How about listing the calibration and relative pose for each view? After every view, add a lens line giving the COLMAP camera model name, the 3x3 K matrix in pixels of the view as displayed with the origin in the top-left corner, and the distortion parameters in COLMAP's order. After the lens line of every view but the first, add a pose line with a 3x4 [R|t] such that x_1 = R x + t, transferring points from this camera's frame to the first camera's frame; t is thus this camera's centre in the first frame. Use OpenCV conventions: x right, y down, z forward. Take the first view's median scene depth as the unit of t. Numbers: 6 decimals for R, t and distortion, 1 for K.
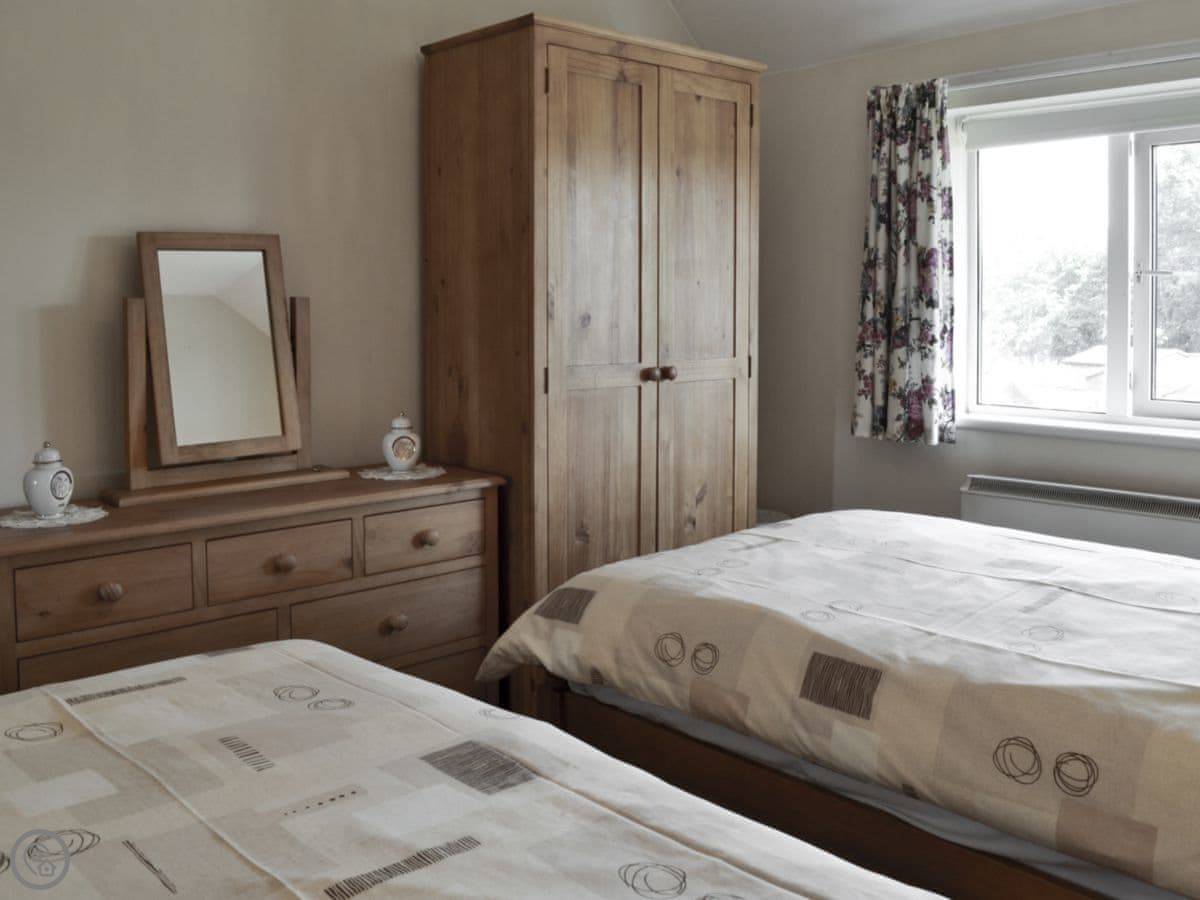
lens RADIAL K [[1095.8, 0, 602.3], [0, 1095.8, 493.9], [0, 0, 1]] dist [-0.064931, -0.010116]
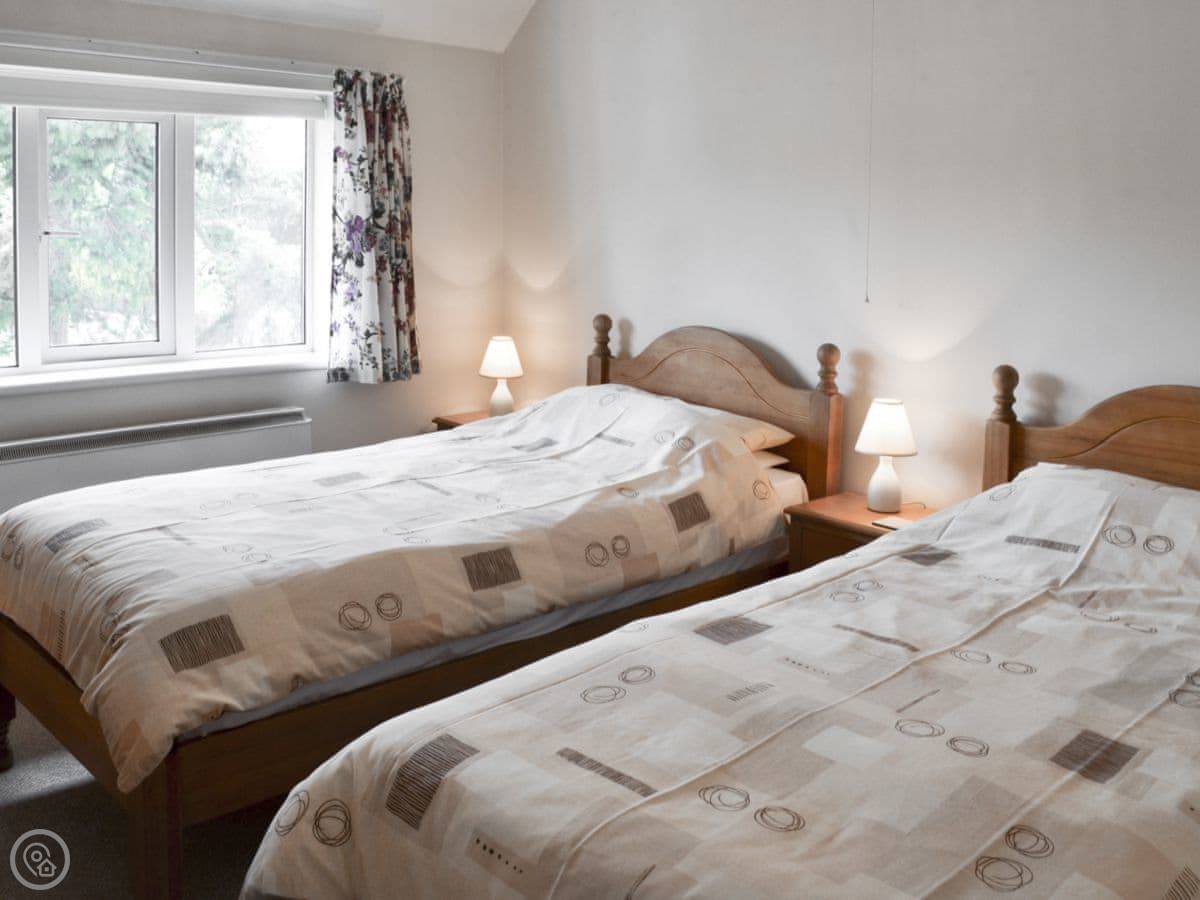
lens RADIAL K [[1095.8, 0, 602.3], [0, 1095.8, 493.9], [0, 0, 1]] dist [-0.064931, -0.010116]
pose [[-0.031261, -0.241431, 0.969914, -1.331516], [0.145512, 0.958951, 0.243392, -0.281169], [-0.988863, 0.148743, 0.005153, 0.998863]]
